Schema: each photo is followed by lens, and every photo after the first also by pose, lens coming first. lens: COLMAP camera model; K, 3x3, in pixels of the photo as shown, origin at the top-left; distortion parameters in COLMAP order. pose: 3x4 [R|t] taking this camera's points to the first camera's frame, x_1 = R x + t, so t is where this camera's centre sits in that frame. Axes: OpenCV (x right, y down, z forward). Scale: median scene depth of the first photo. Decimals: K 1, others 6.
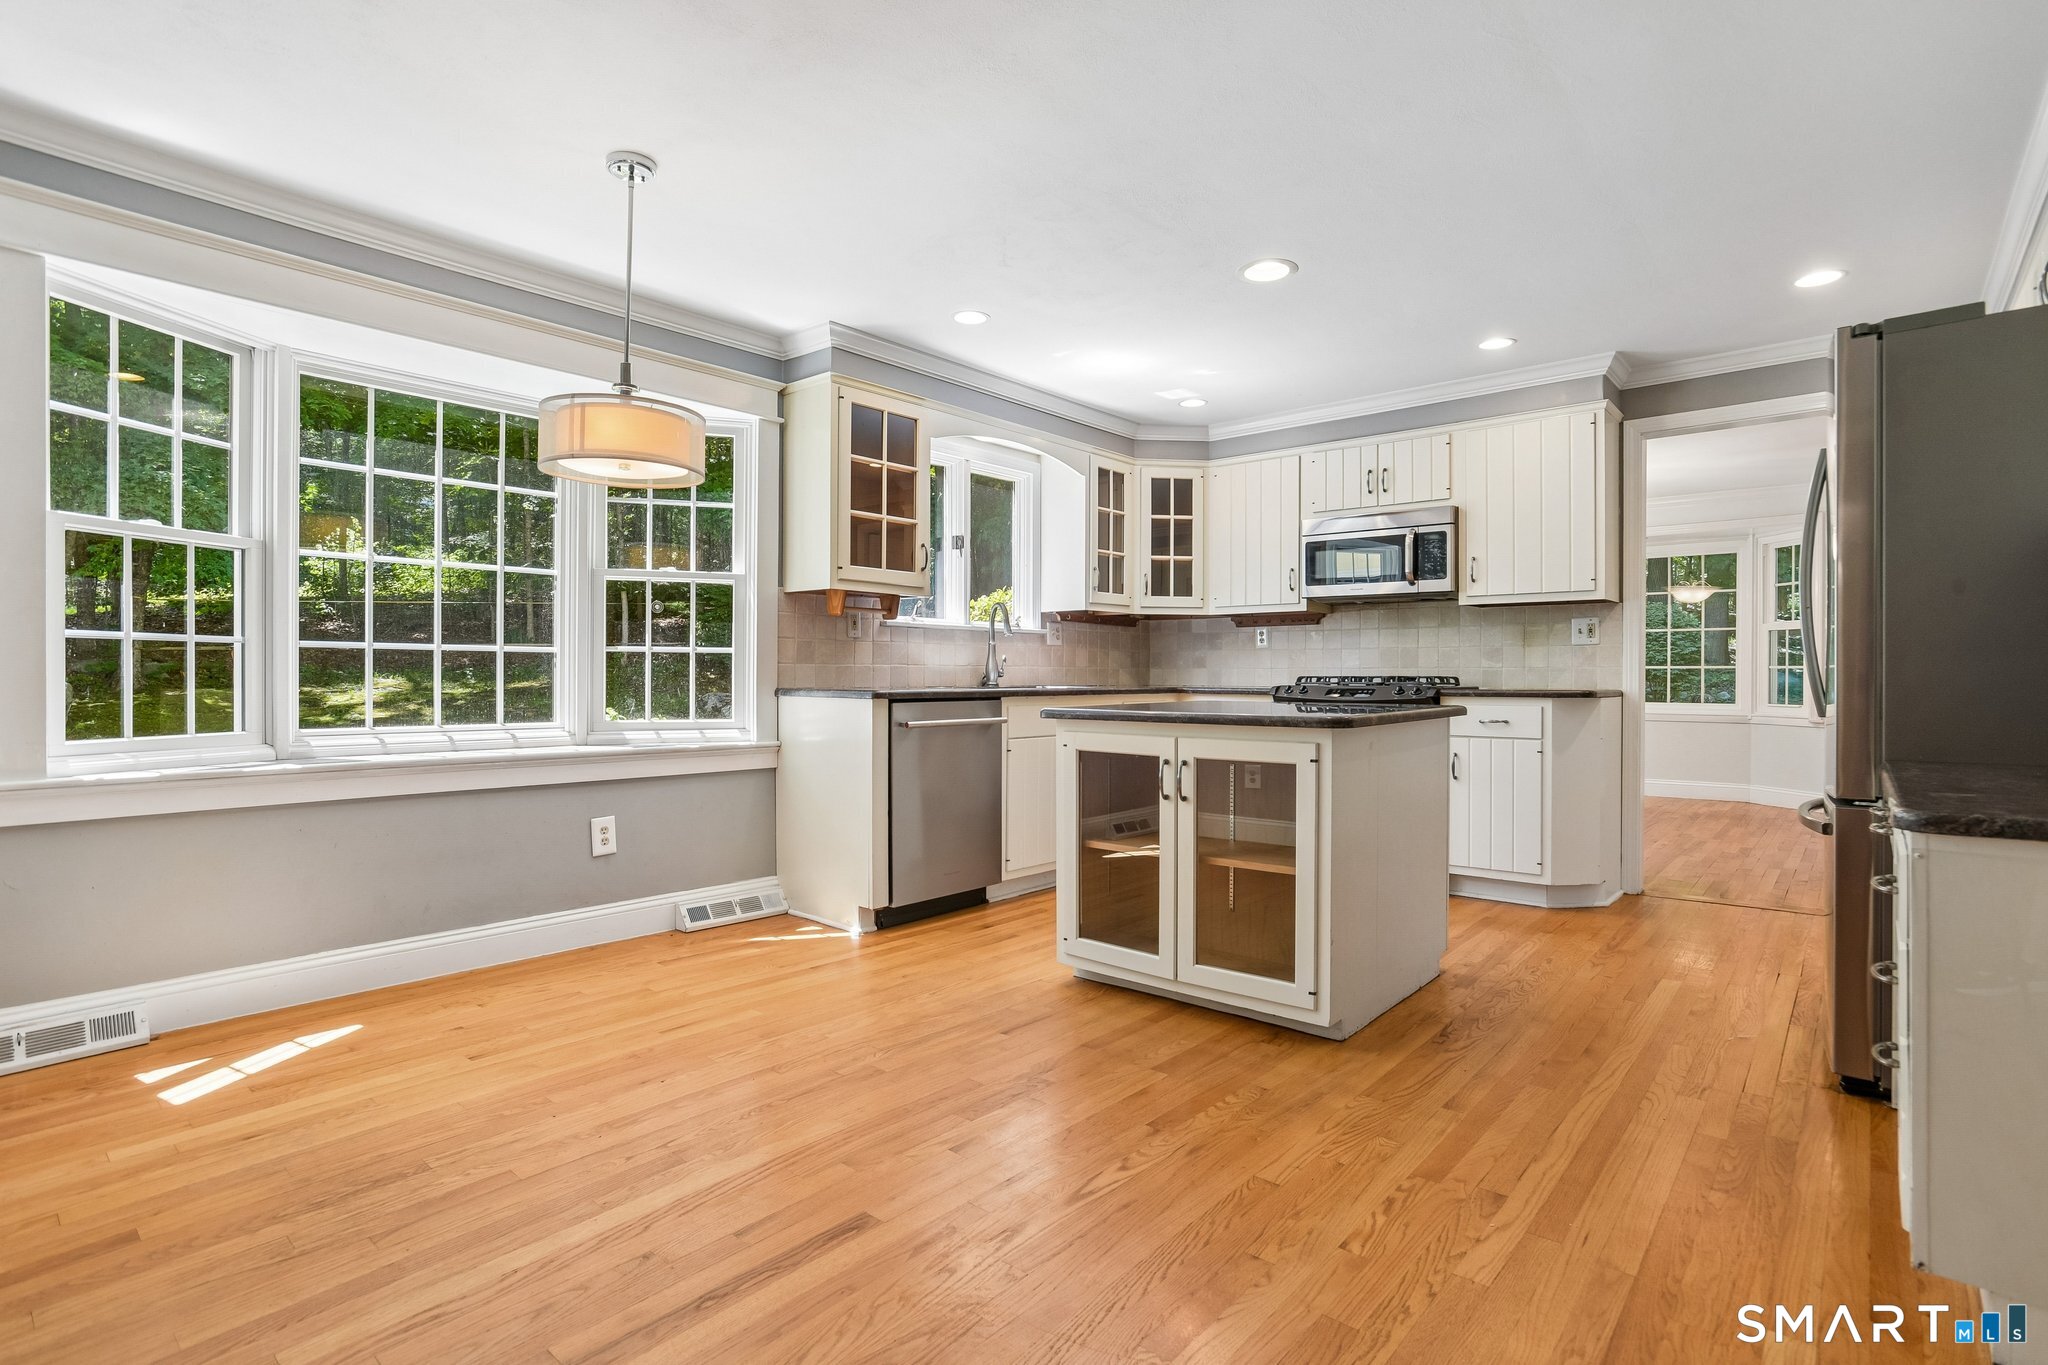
lens RADIAL K [[990.1, 0, 1033.2], [0, 990.1, 683.5], [0, 0, 1]] dist [-0.039313, 0.020851]
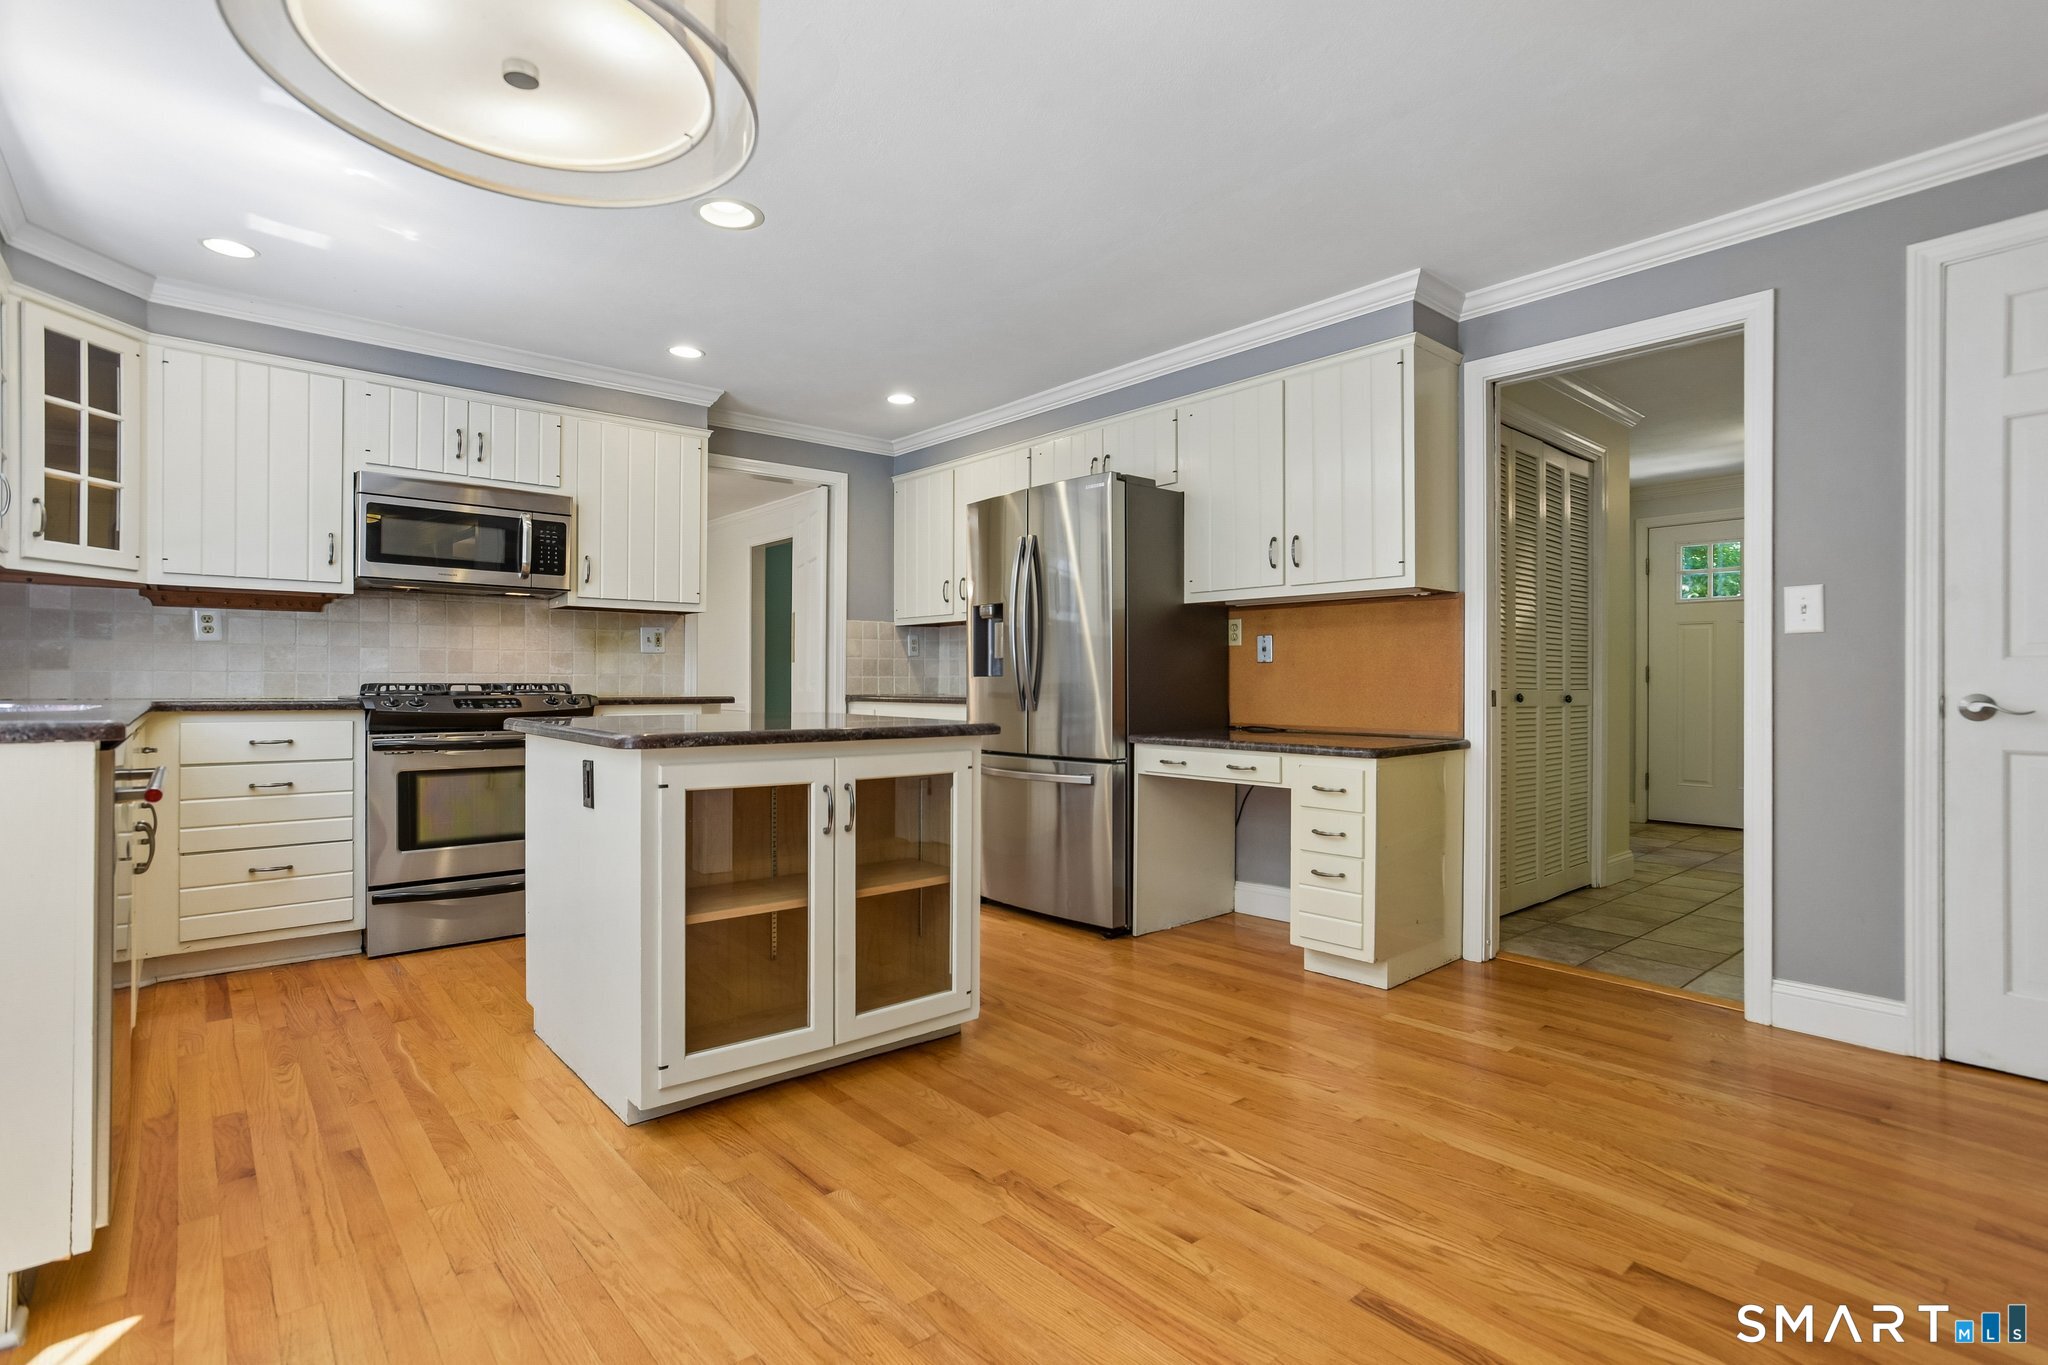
lens RADIAL K [[990.1, 0, 1037.1], [0, 990.1, 683.7], [0, 0, 1]] dist [-0.039313, 0.020851]
pose [[0.140663, -0.001878, 0.990056, -0.442998], [0.005786, 0.999983, 0.001075, -0.005873], [-0.990041, 0.005577, 0.140672, 0.472968]]
